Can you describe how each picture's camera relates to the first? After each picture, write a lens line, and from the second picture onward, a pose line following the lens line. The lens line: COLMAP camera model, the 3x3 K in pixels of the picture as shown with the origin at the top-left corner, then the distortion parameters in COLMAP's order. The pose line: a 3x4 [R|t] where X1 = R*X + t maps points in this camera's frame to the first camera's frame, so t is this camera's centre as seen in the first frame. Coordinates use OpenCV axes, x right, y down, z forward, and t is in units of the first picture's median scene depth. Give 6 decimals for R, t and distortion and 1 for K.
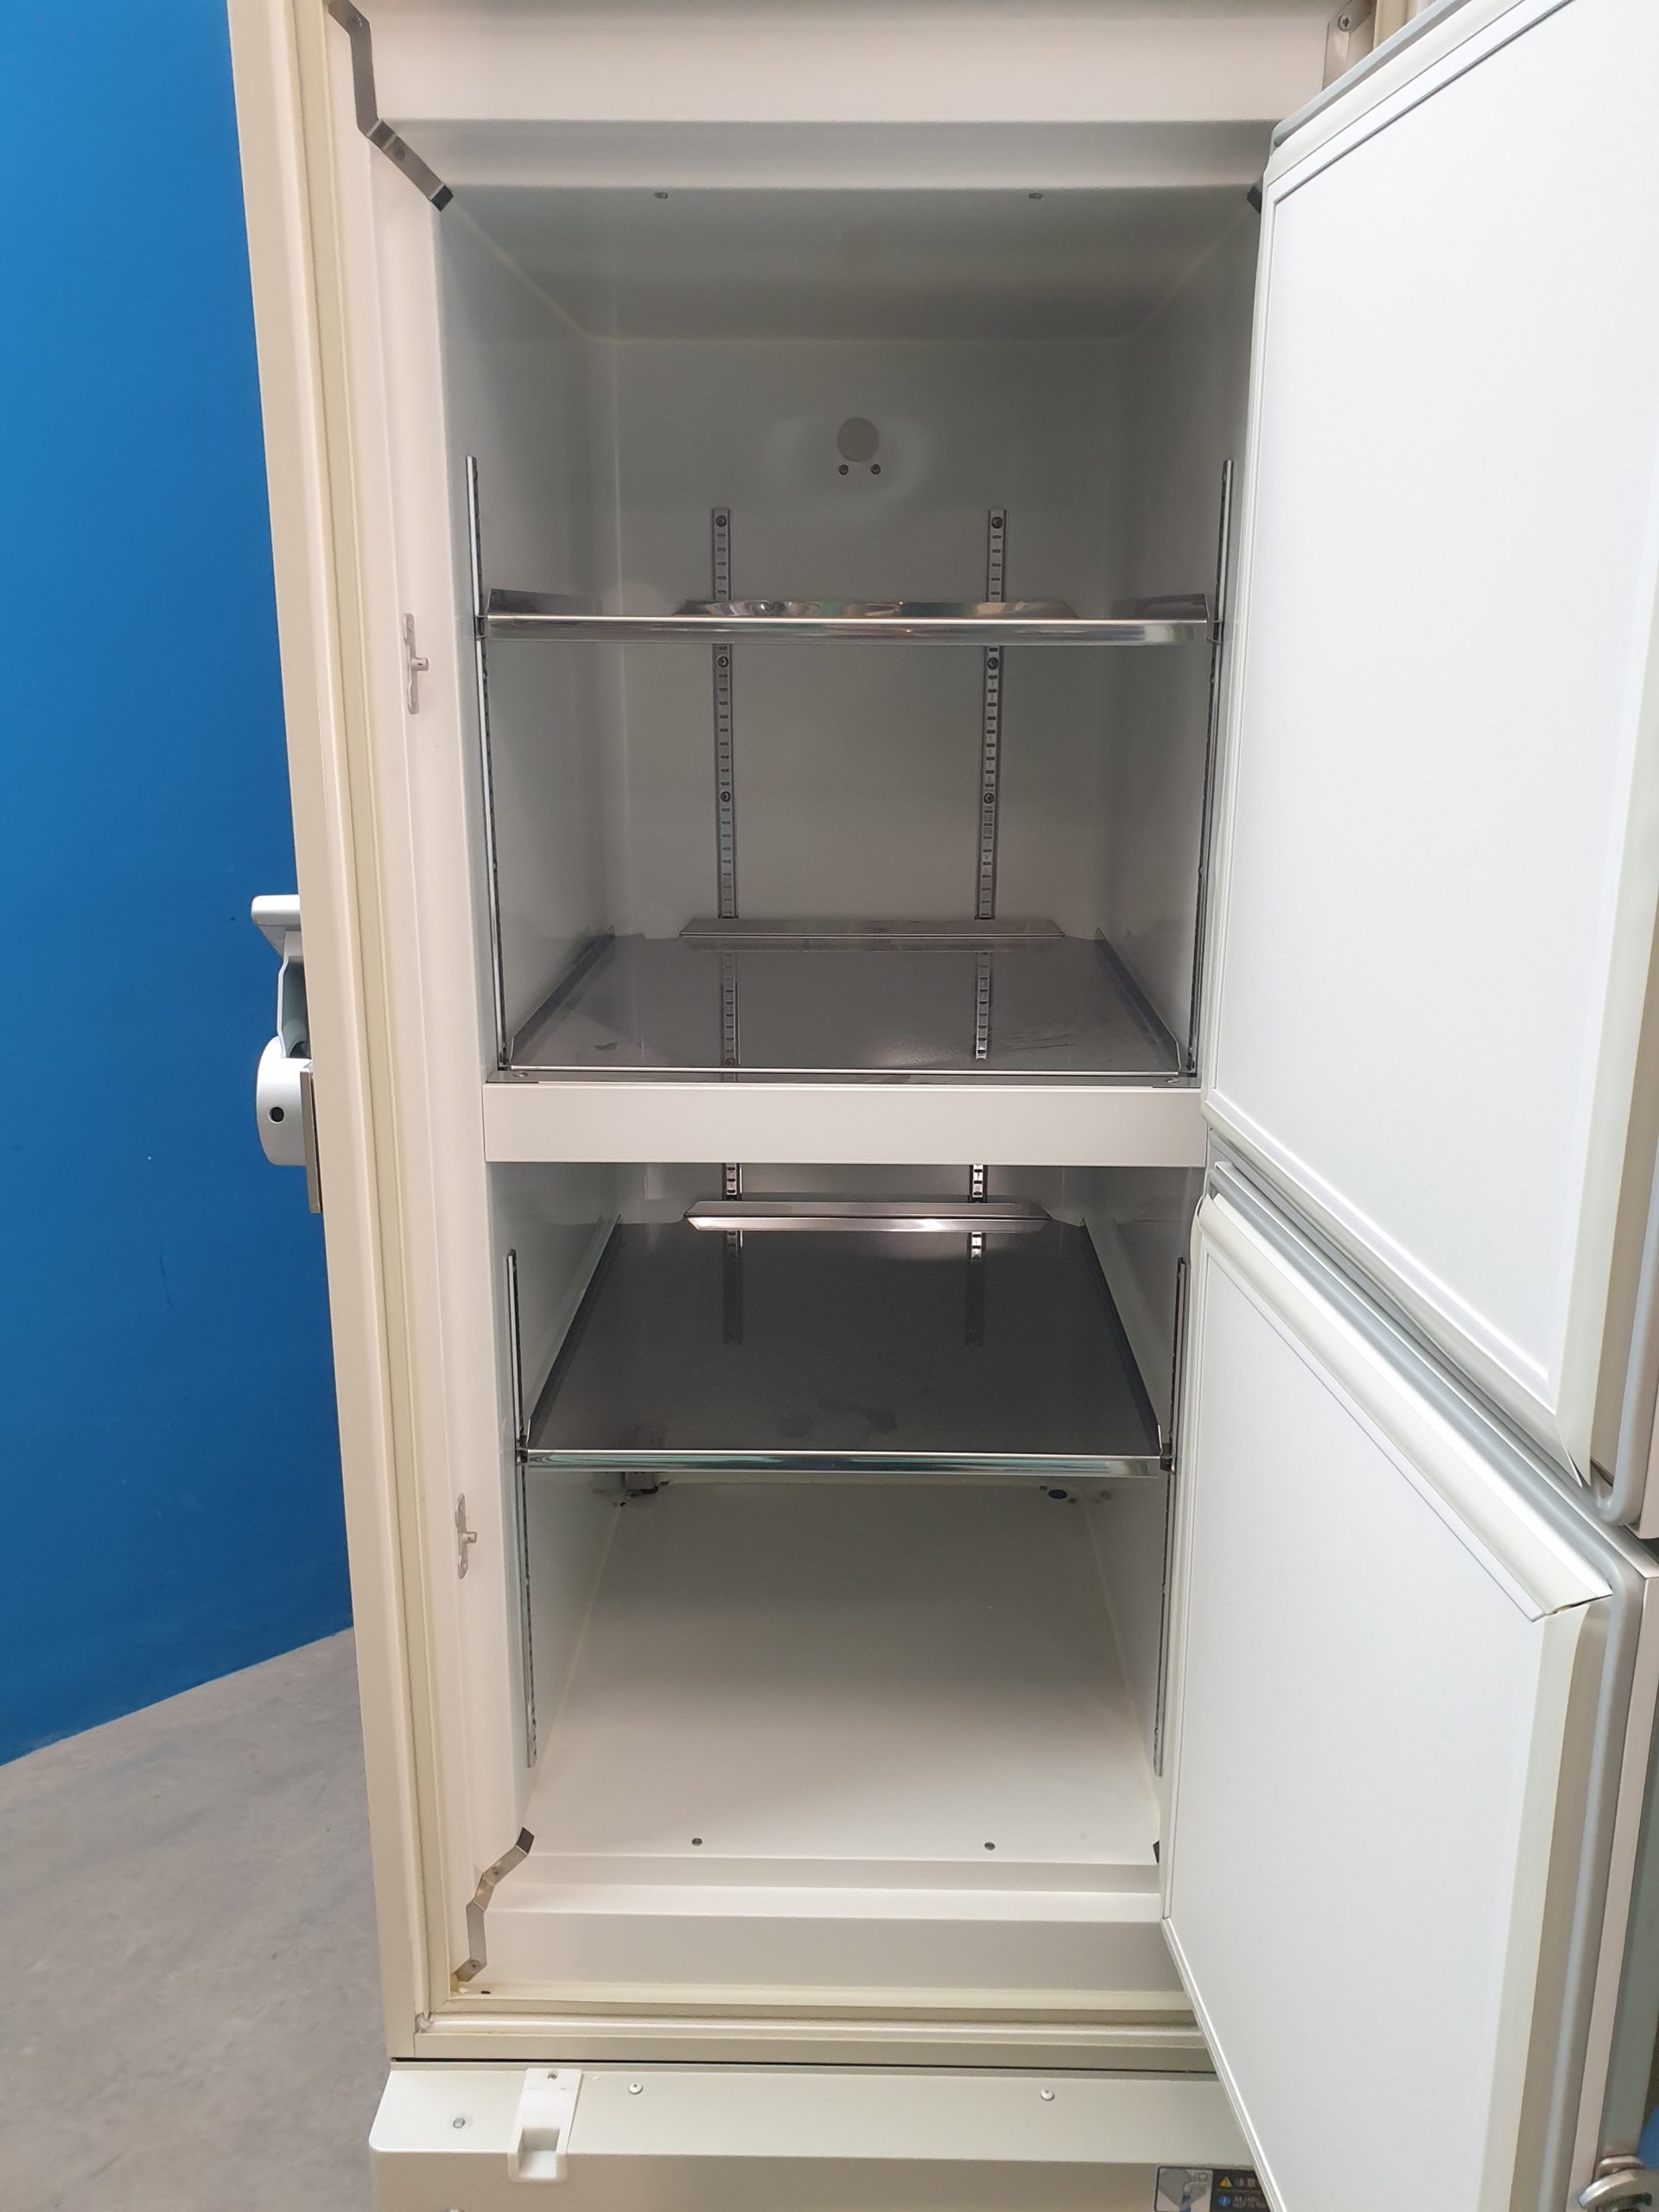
lens RADIAL K [[1780.8, 0, 856.1], [0, 1780.8, 1106.4], [0, 0, 1]] dist [-0.006648, 0.028275]
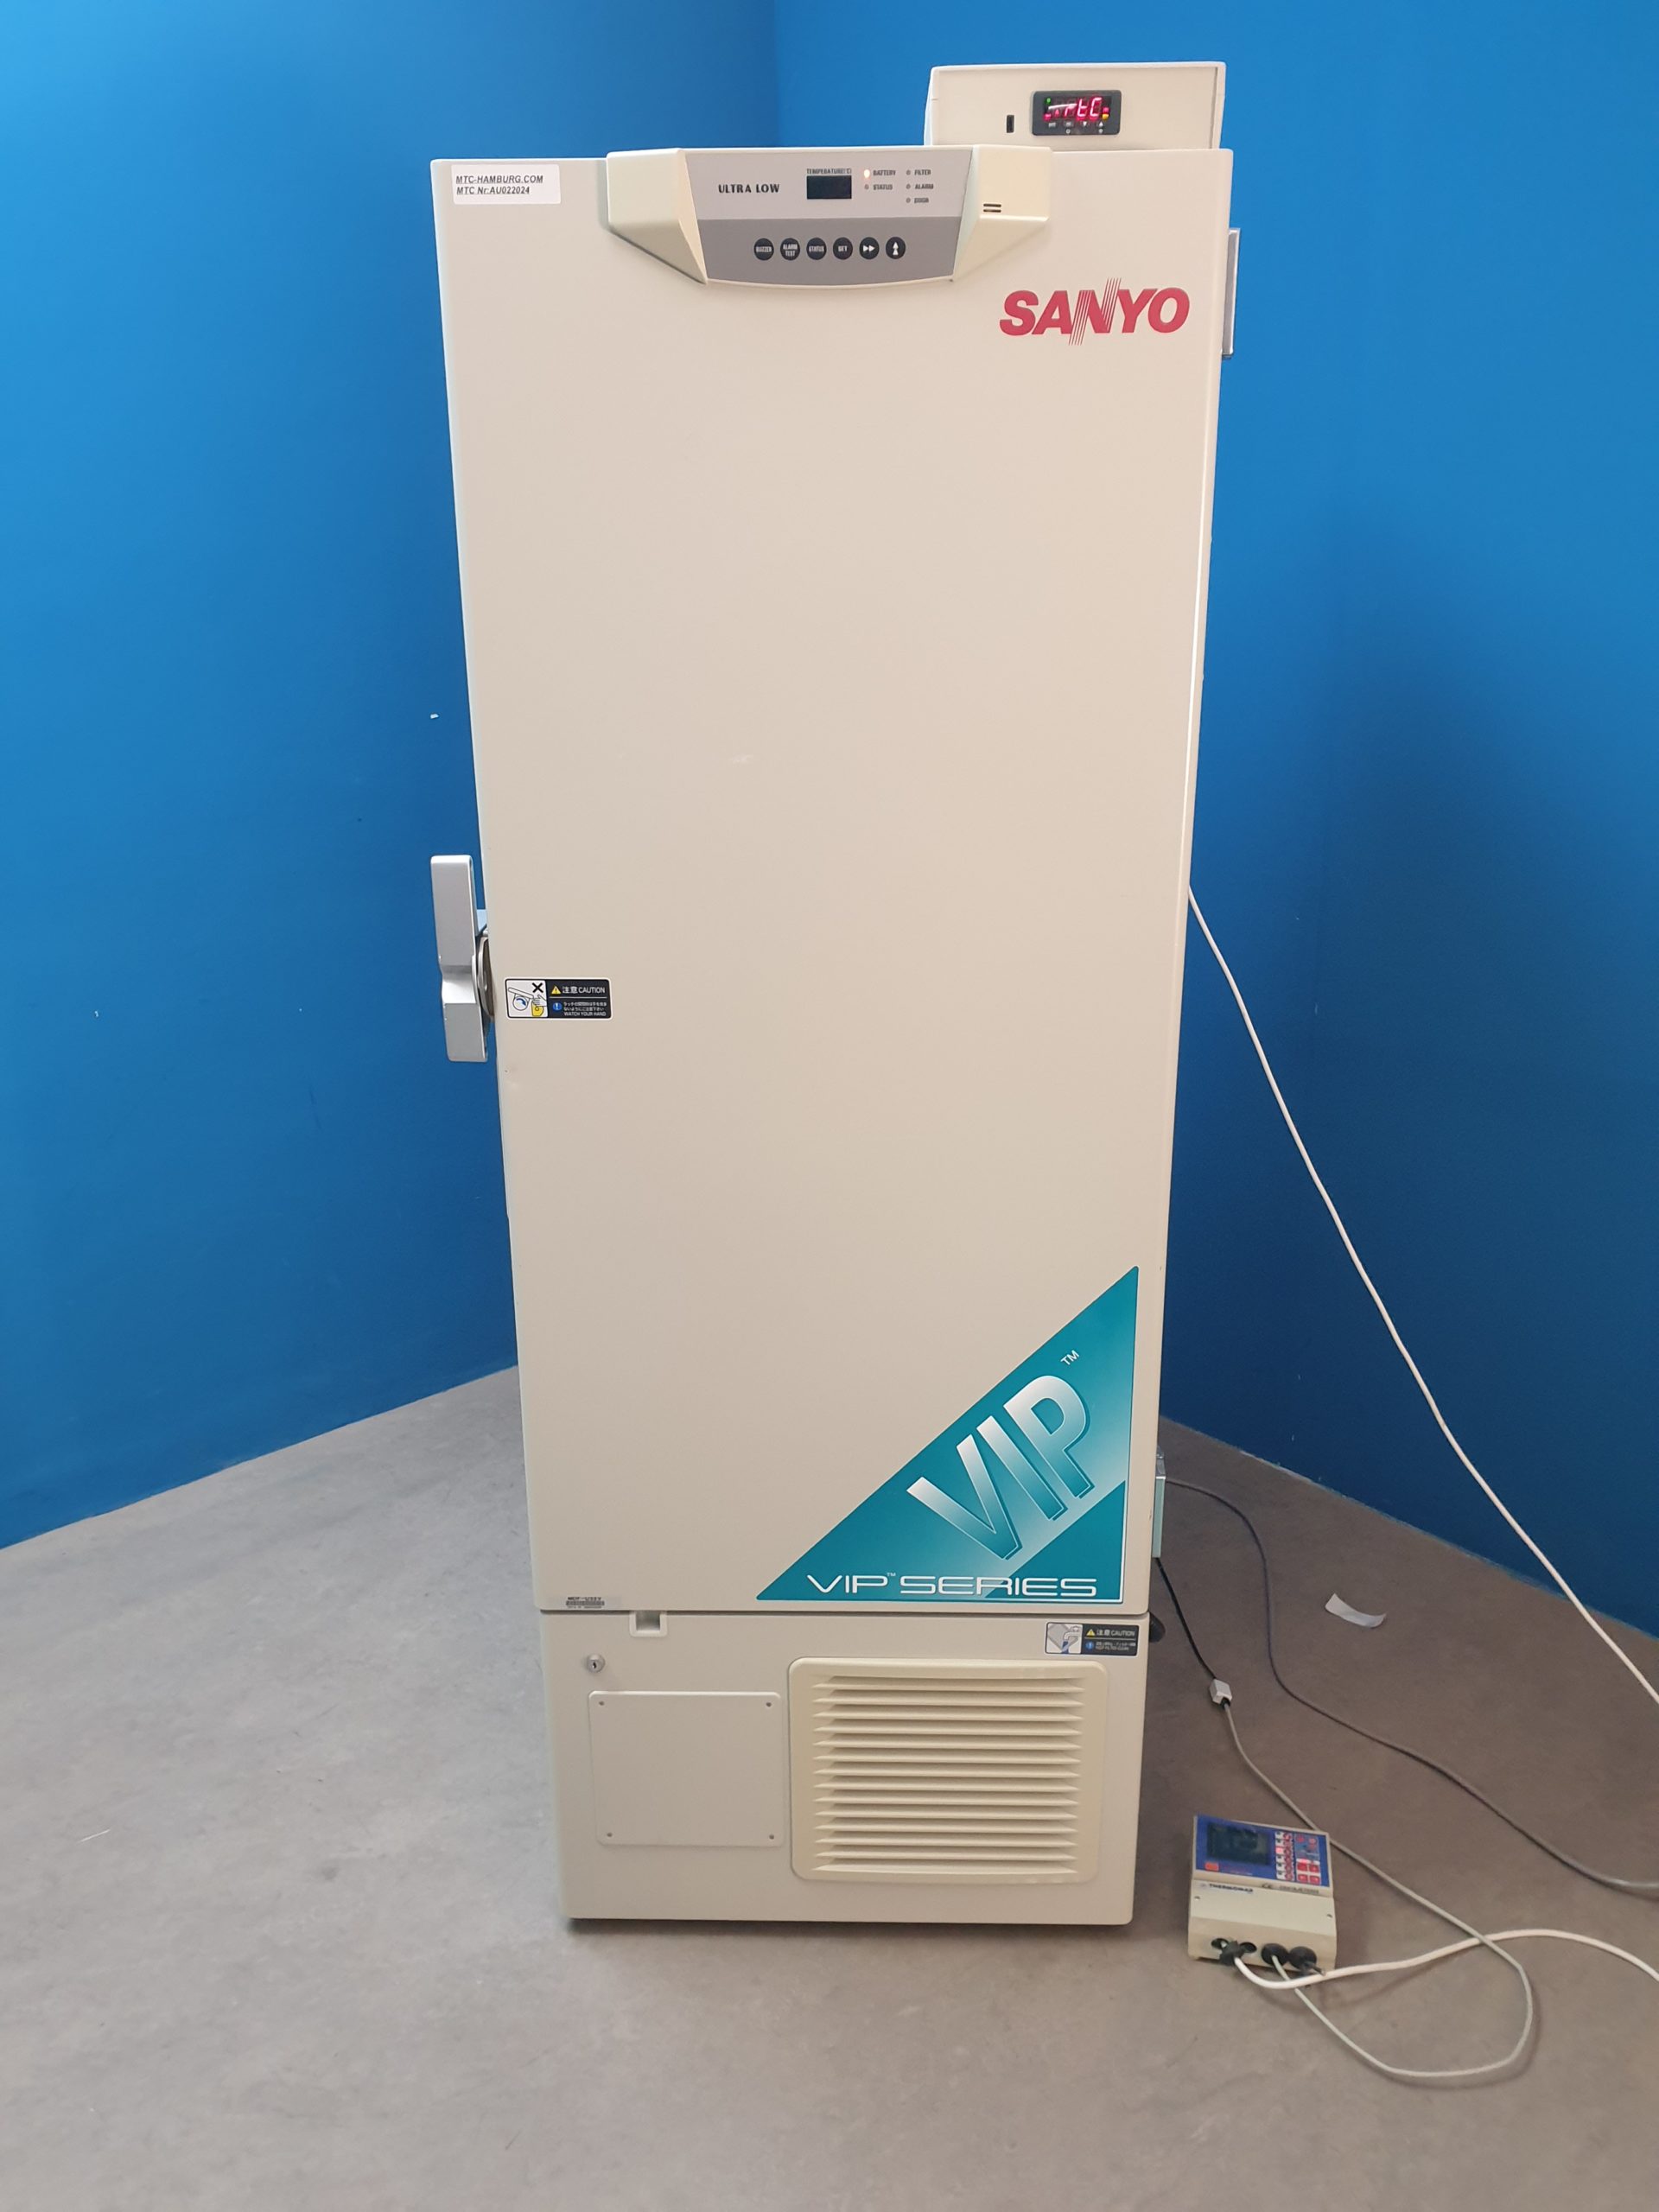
lens RADIAL K [[1780.8, 0, 835.6], [0, 1780.8, 1121.1], [0, 0, 1]] dist [-0.006648, 0.028275]
pose [[0.999836, -0.008786, -0.015812, 0.012653], [0.009808, 0.997787, 0.065761, 0.050910], [0.015199, -0.065905, 0.997710, -0.495444]]
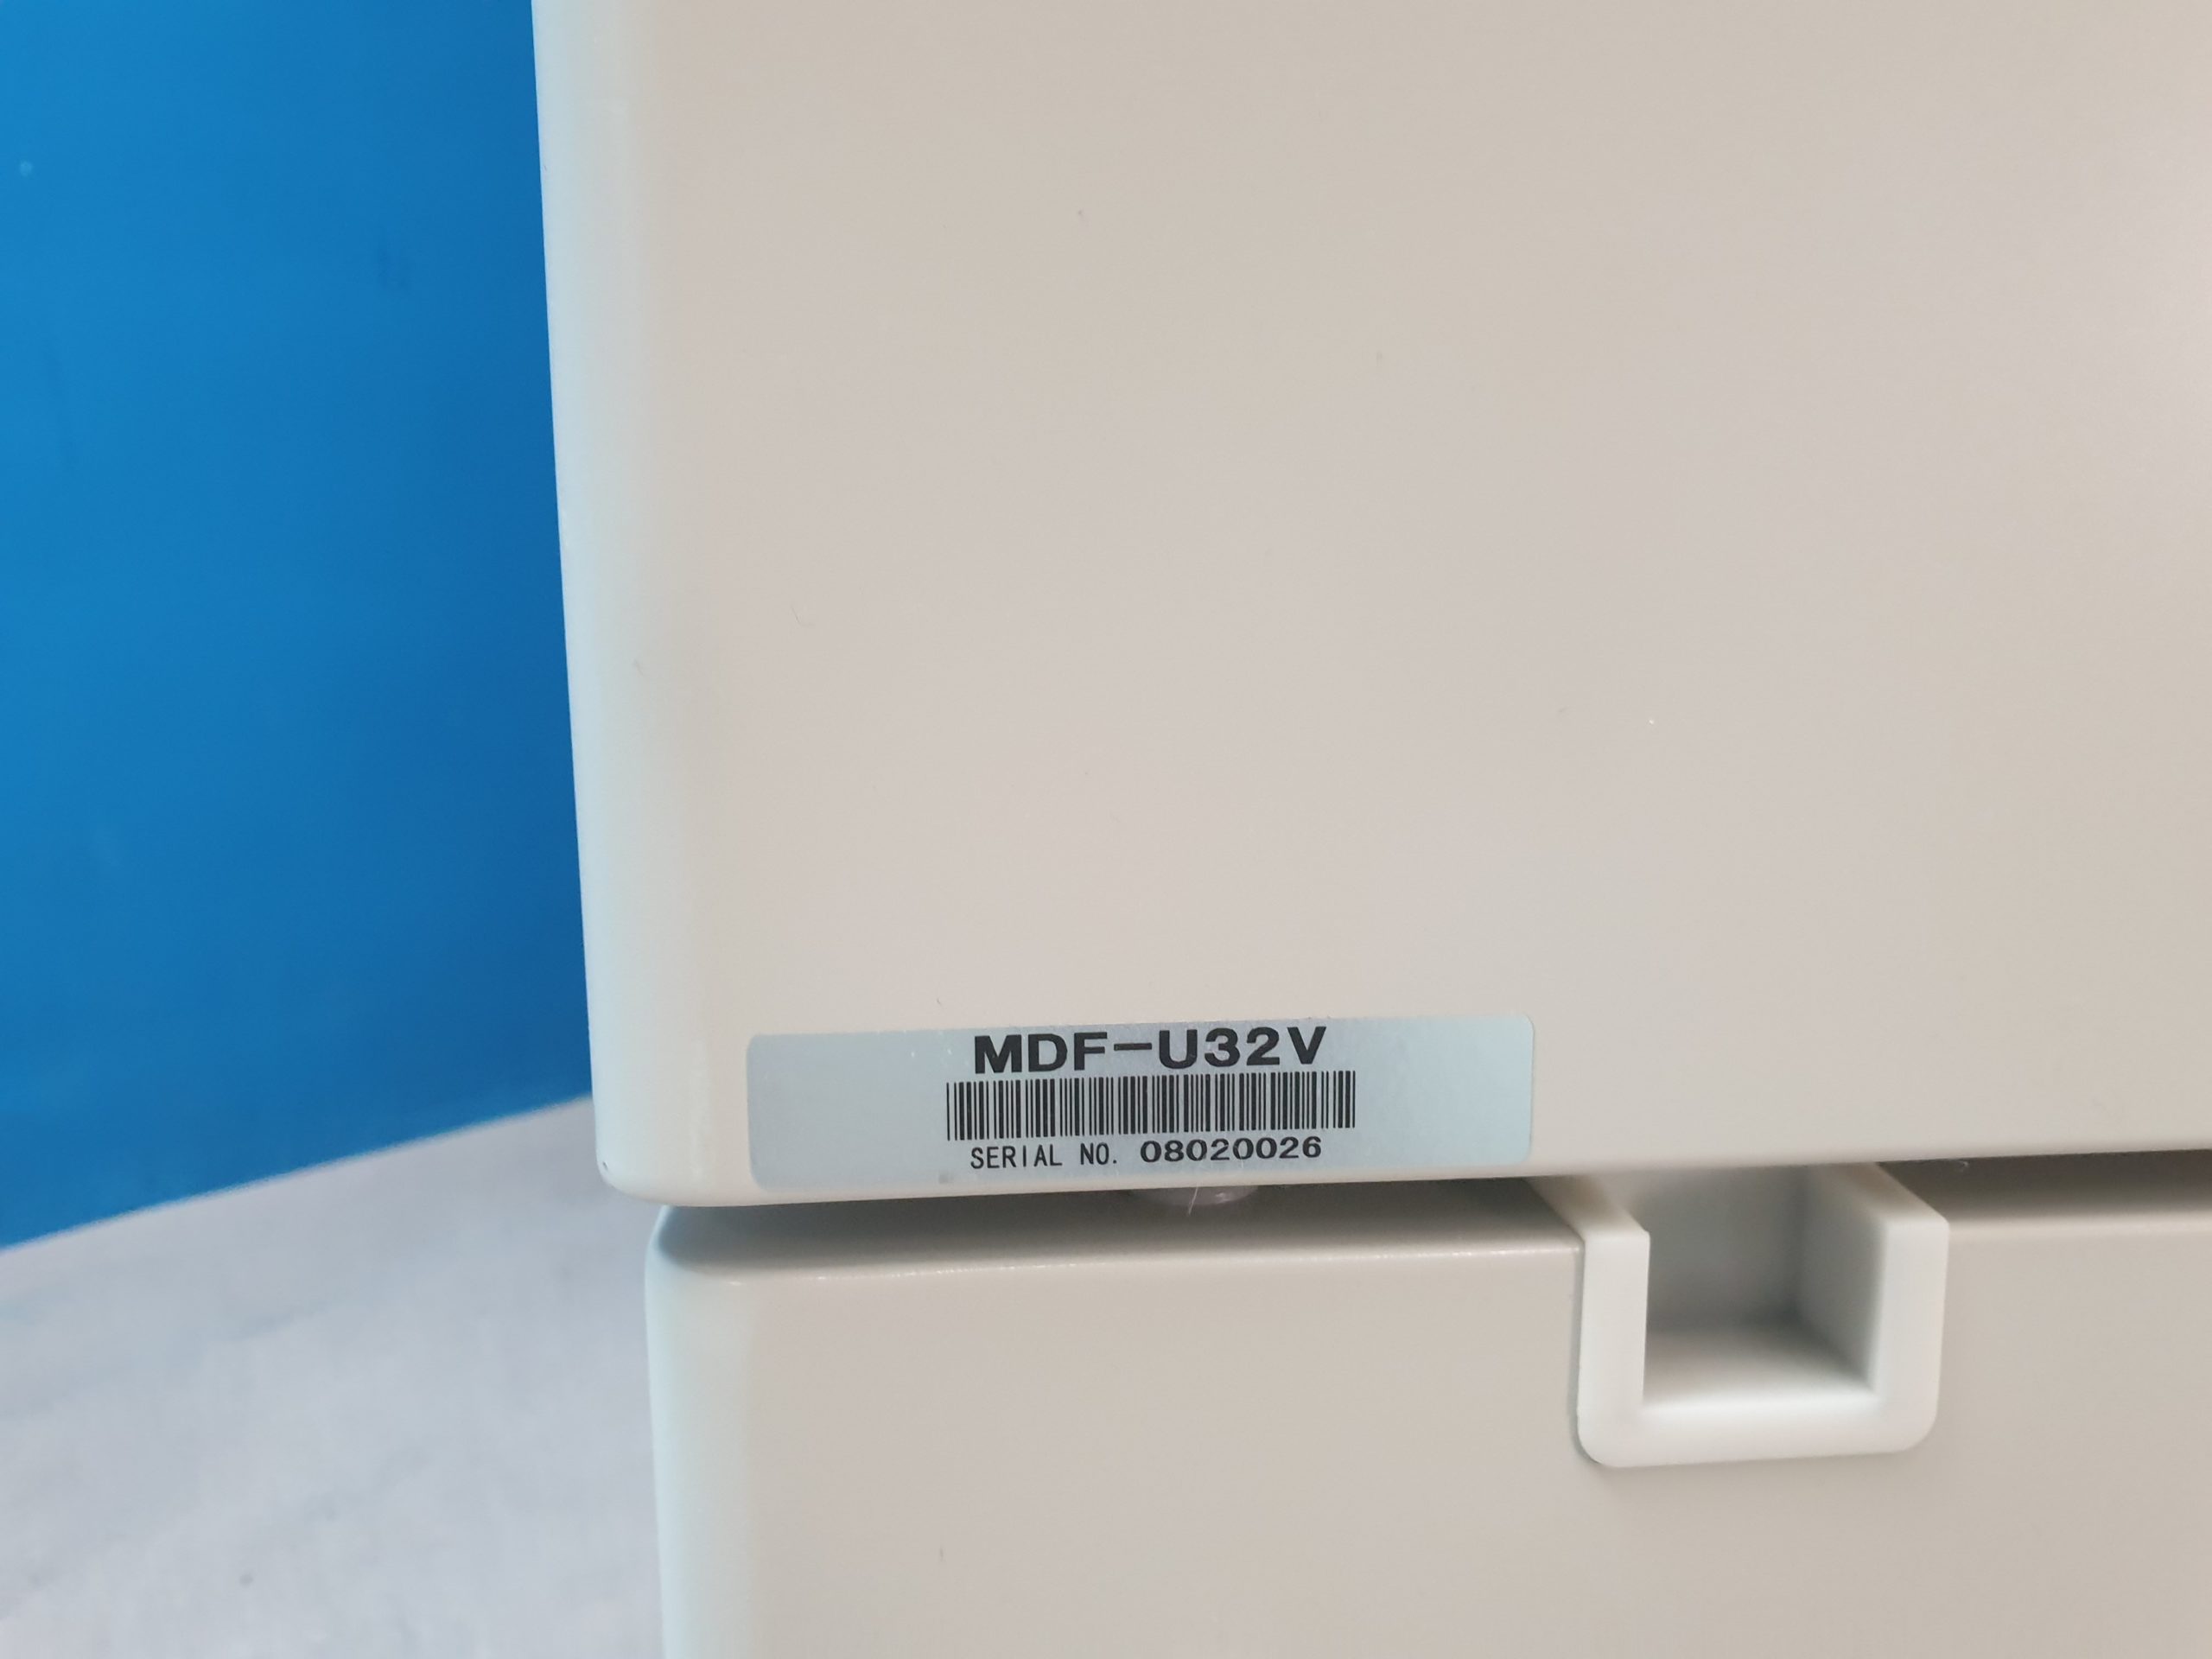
lens RADIAL K [[1780.8, 0, 1099.1], [0, 1780.8, 836.1], [0, 0, 1]] dist [-0.006648, 0.028275]
pose [[0.994558, -0.025530, 0.101010, -0.239106], [0.035785, 0.994237, -0.101054, 0.536120], [-0.097848, 0.104119, 0.989740, 0.803471]]
